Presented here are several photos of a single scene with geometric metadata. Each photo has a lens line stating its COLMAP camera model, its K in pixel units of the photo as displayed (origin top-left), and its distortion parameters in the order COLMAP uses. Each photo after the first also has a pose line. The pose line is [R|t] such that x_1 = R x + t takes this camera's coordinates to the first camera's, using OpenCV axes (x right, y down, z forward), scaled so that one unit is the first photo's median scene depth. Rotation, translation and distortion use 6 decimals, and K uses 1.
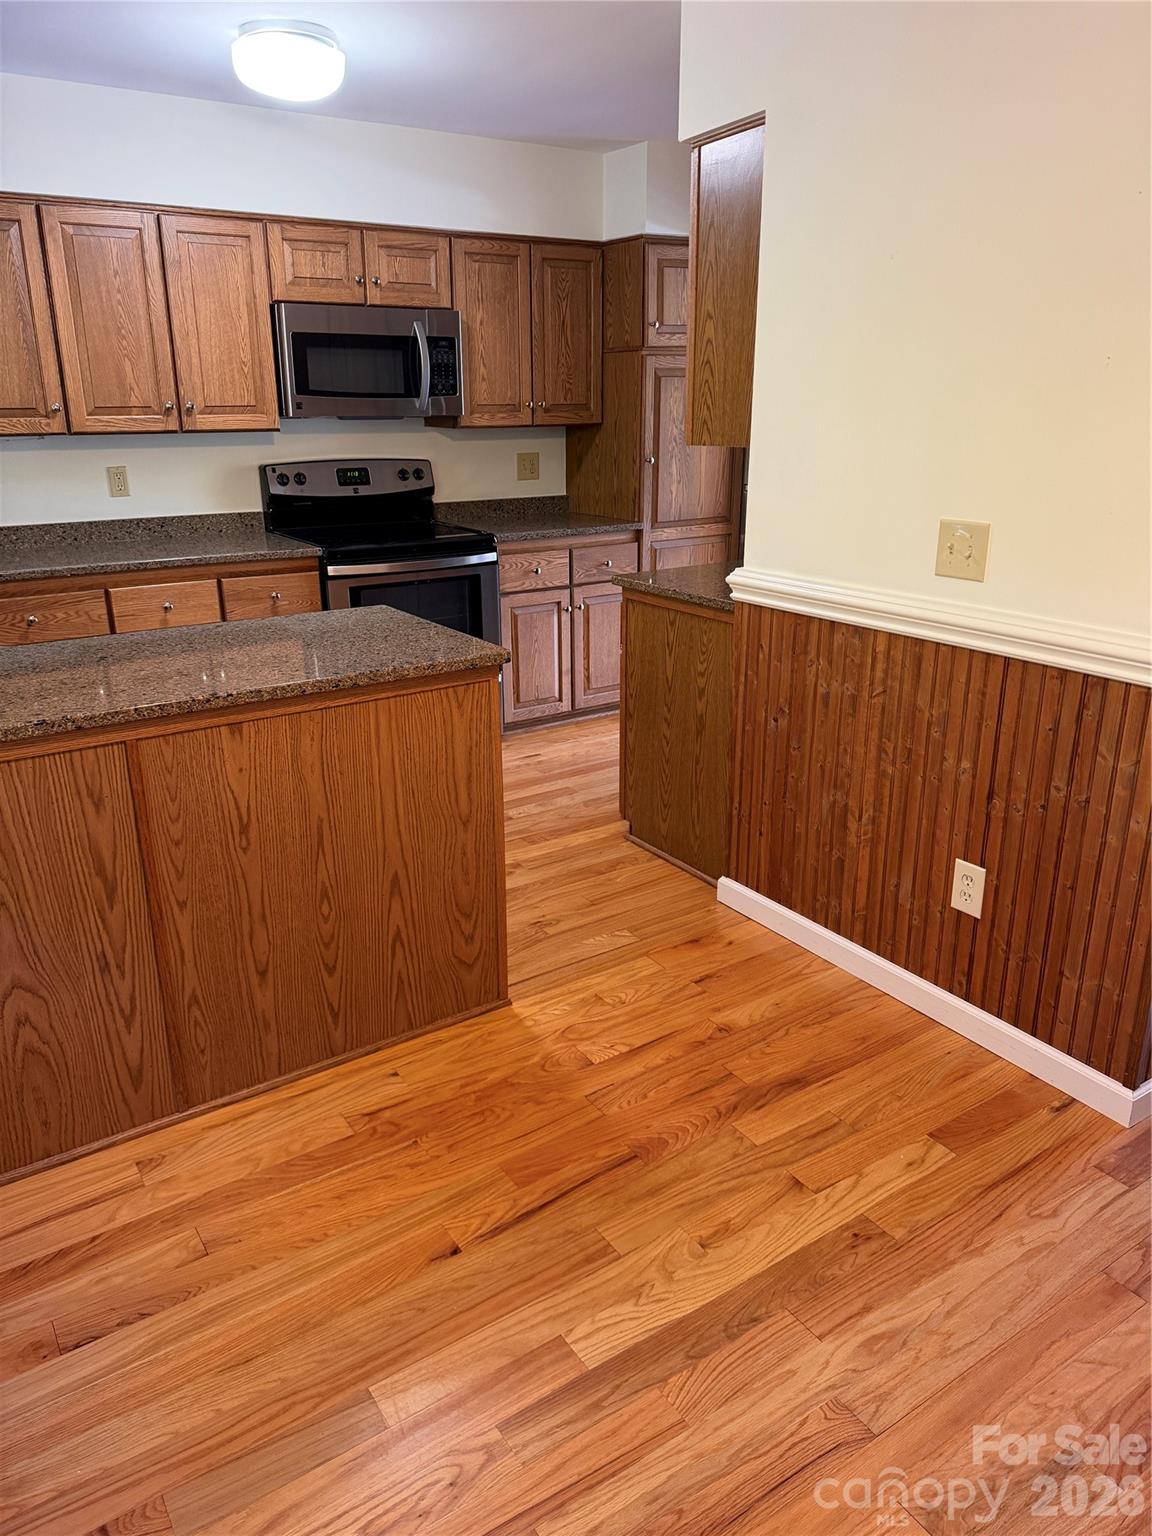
lens RADIAL K [[1067.6, 0, 574.3], [0, 1067.6, 765.1], [0, 0, 1]] dist [0.138478, -0.229775]
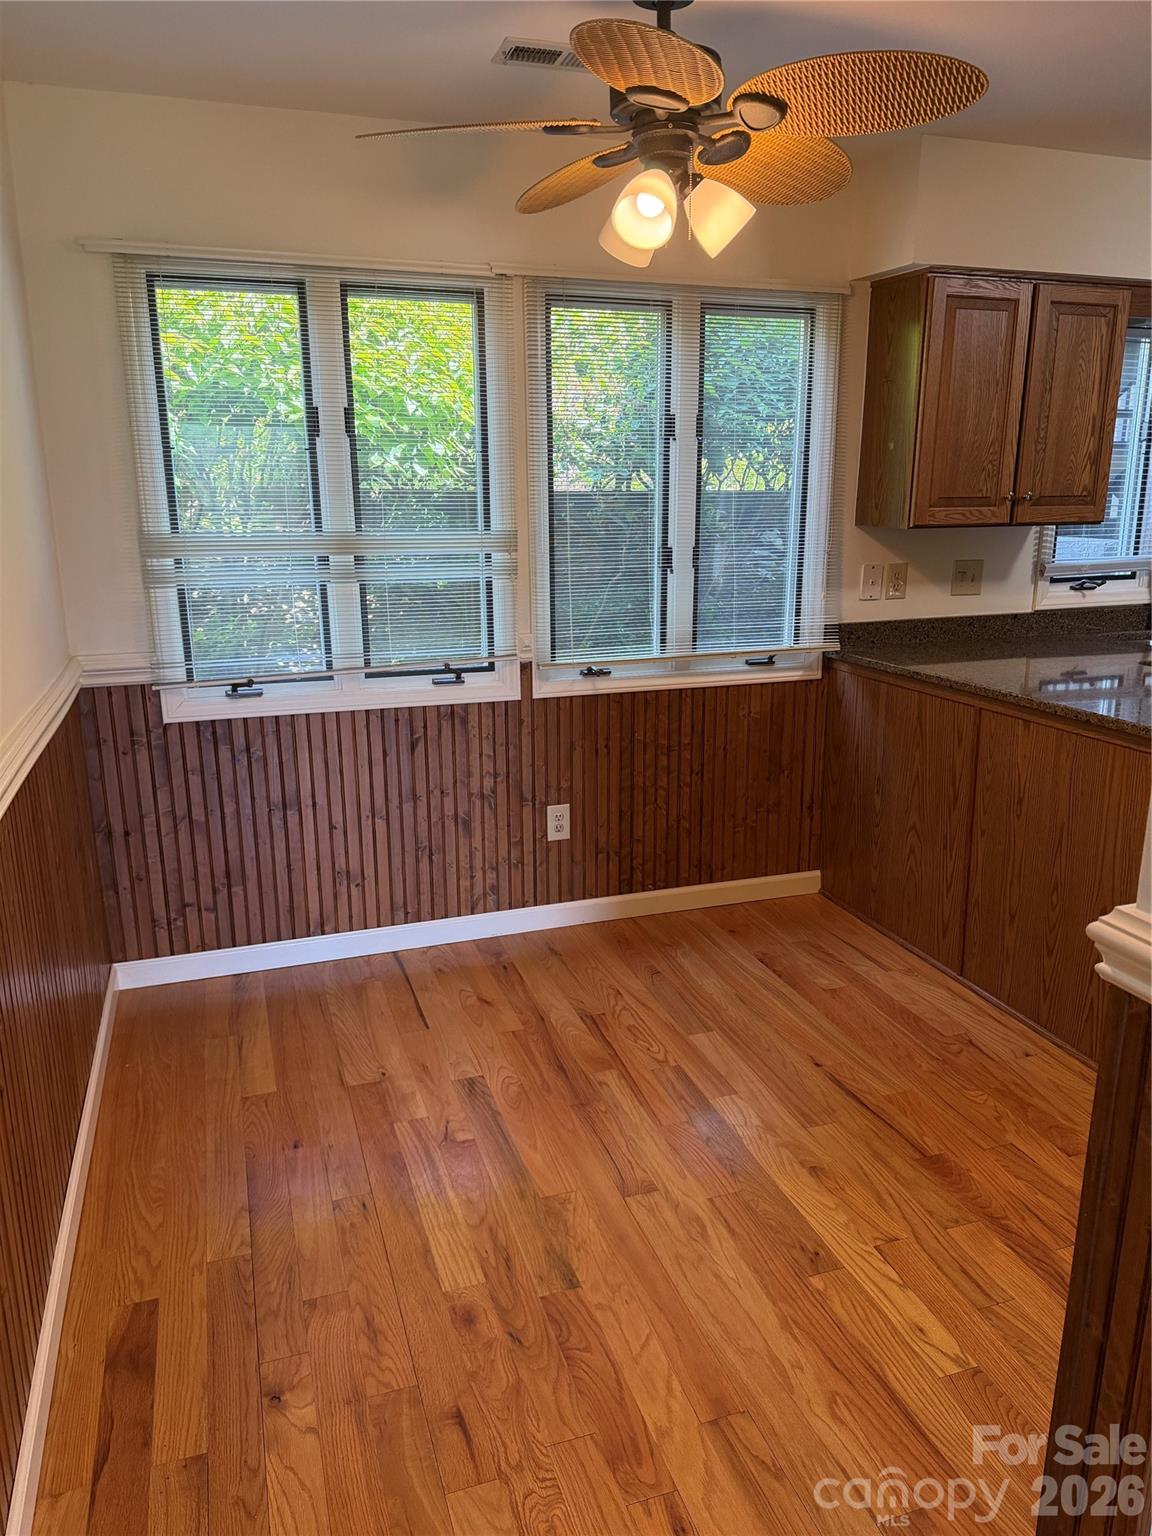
lens RADIAL K [[1067.6, 0, 574.3], [0, 1067.6, 765.1], [0, 0, 1]] dist [0.138478, -0.229775]
pose [[-0.263713, 0.253808, -0.930611, 1.163398], [-0.299949, 0.895357, 0.329191, -0.278089], [0.916780, 0.365948, -0.159987, 0.746845]]
